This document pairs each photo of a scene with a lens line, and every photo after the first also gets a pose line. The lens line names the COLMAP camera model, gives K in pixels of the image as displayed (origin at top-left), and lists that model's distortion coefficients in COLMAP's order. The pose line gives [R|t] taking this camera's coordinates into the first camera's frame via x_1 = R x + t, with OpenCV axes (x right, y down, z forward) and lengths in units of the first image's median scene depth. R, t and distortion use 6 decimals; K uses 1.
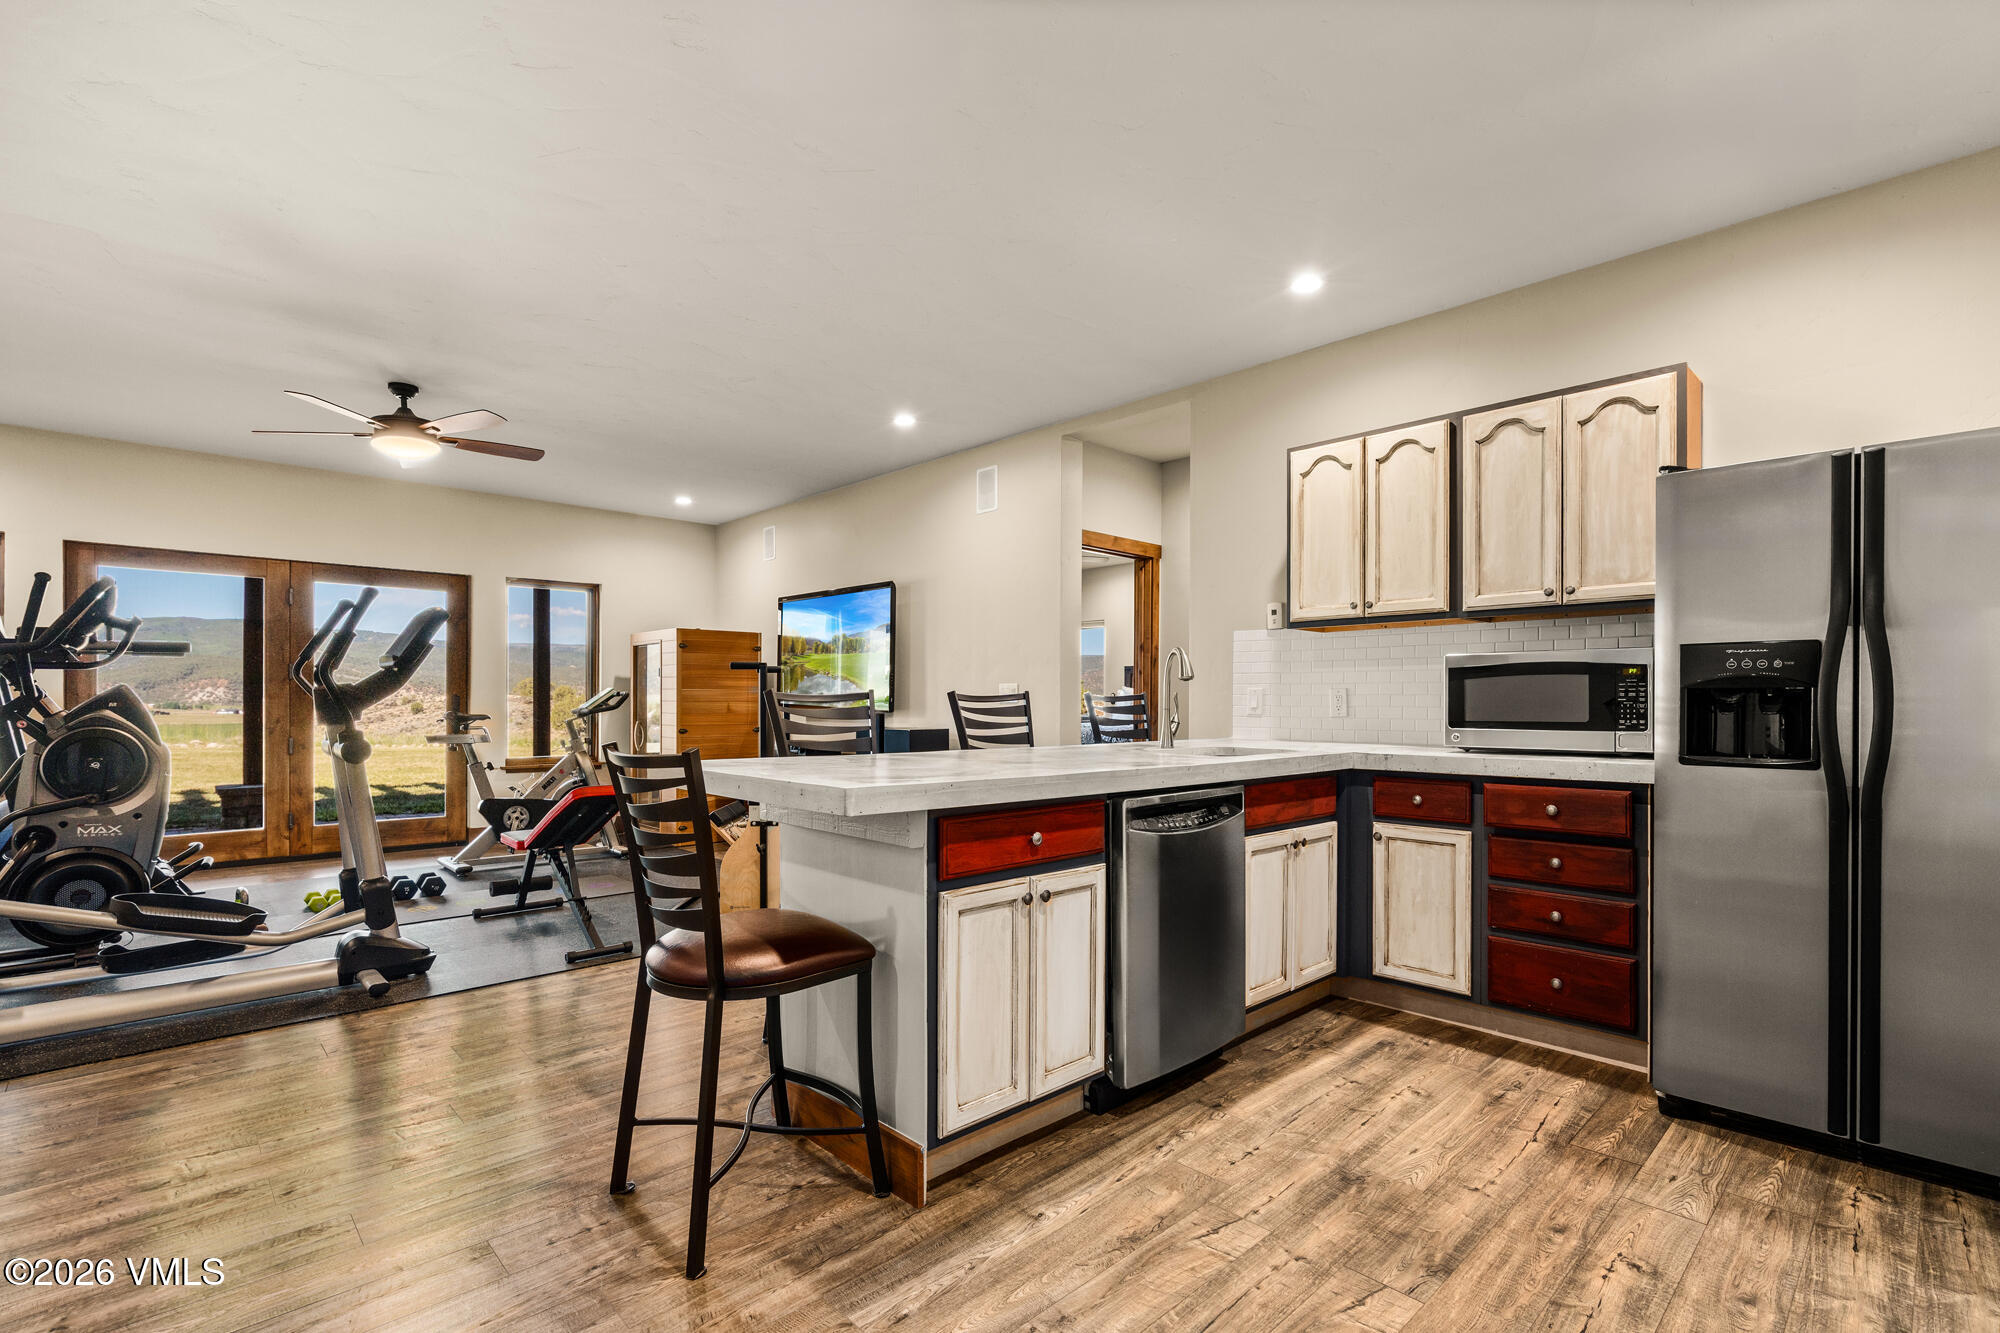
lens RADIAL K [[906.8, 0, 1000.0], [0, 906.8, 666.5], [0, 0, 1]] dist [-0.006372, 0.000351]
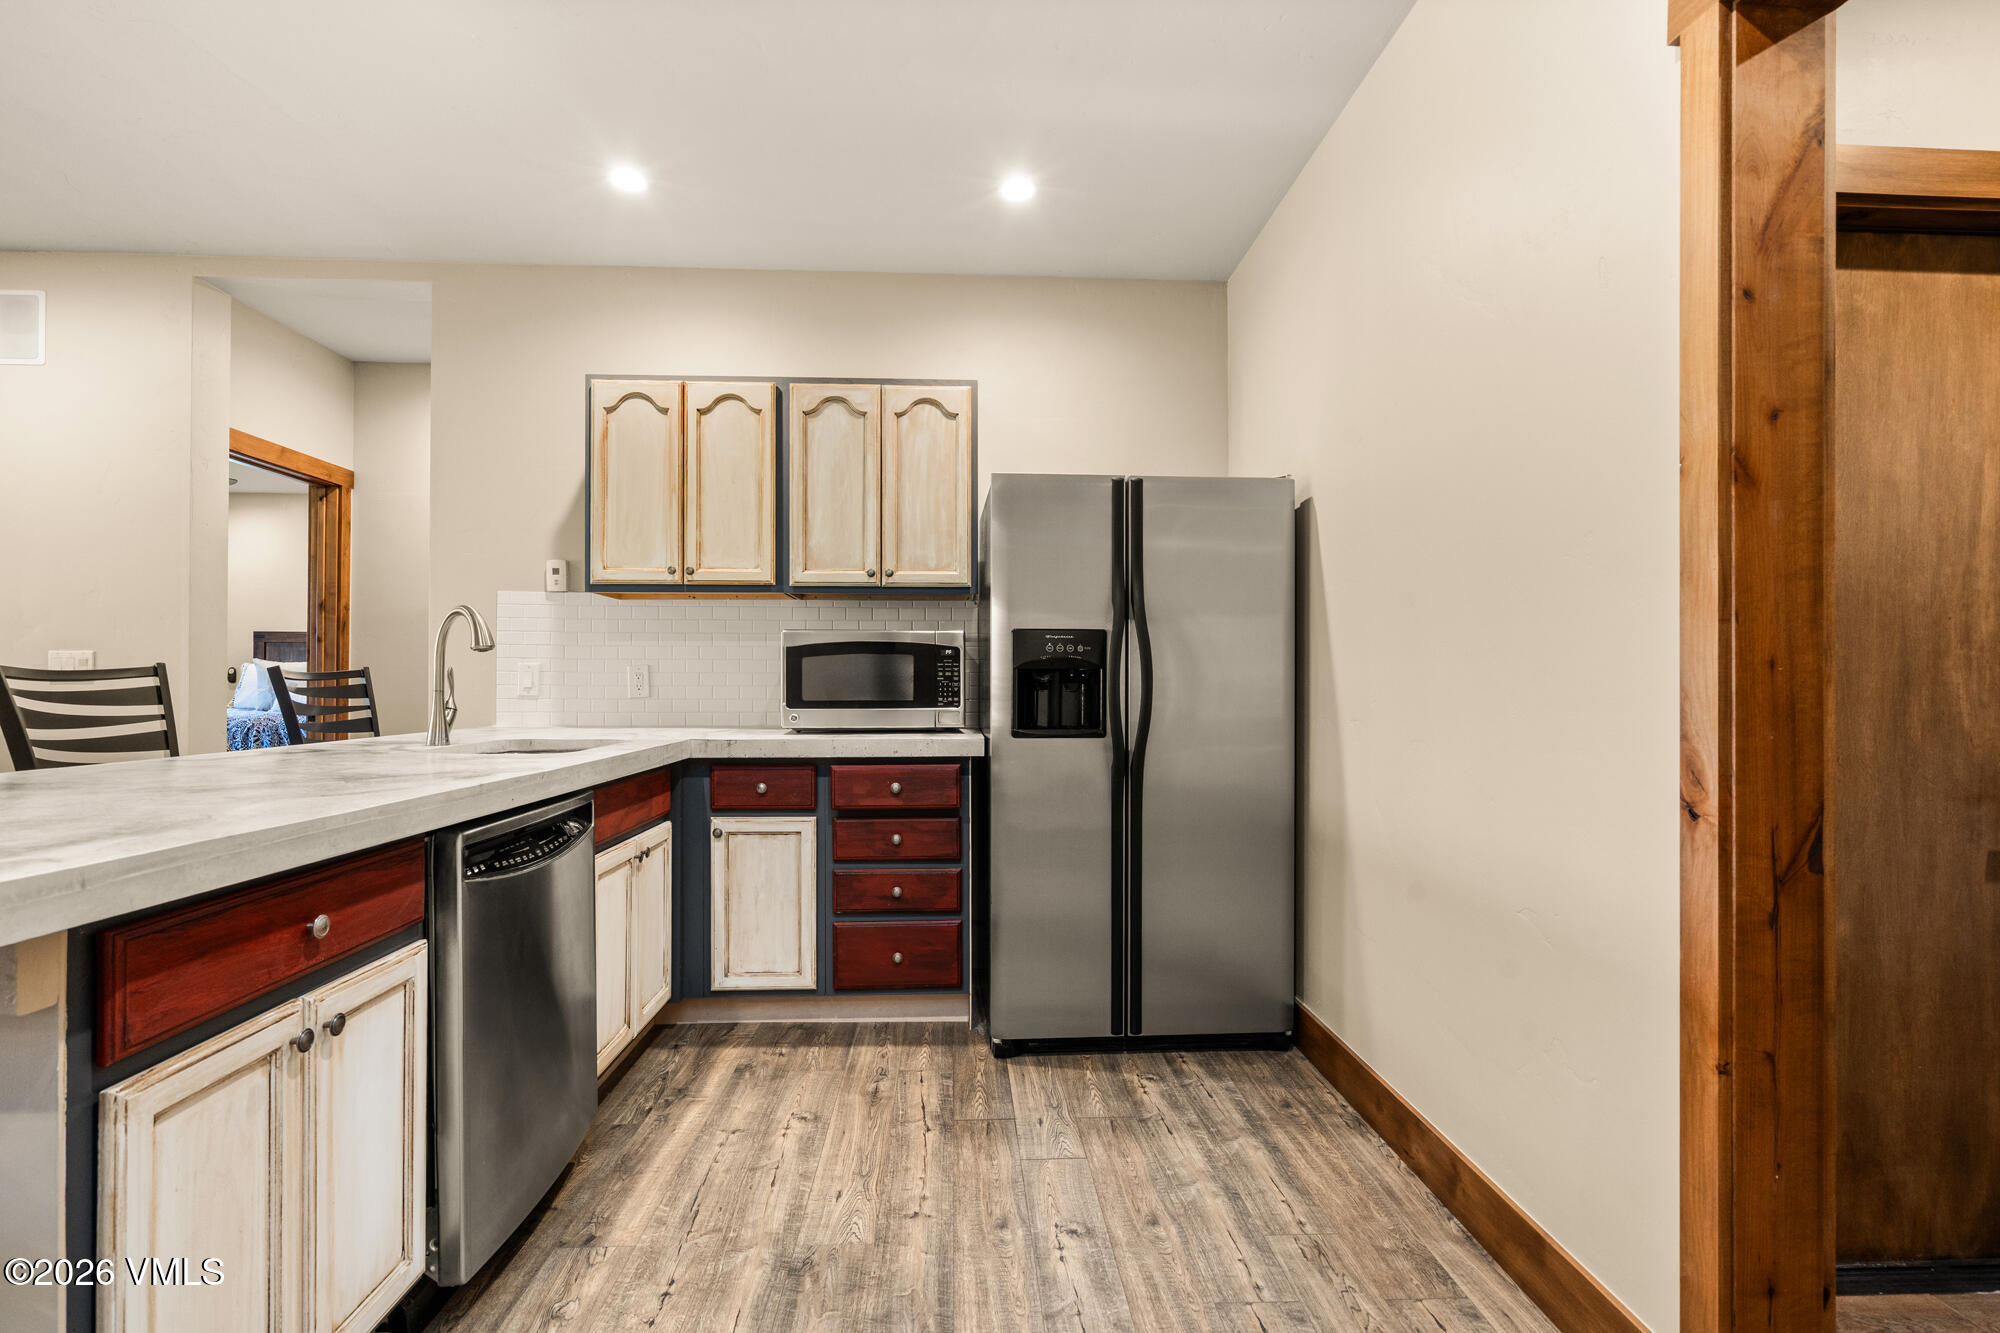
lens RADIAL K [[906.8, 0, 1000.0], [0, 906.8, 666.5], [0, 0, 1]] dist [-0.006372, 0.000351]
pose [[0.656055, 0.011407, 0.754627, -0.080405], [-0.029570, 0.999506, 0.010600, 0.008947], [-0.754134, -0.029269, 0.656068, 0.247934]]
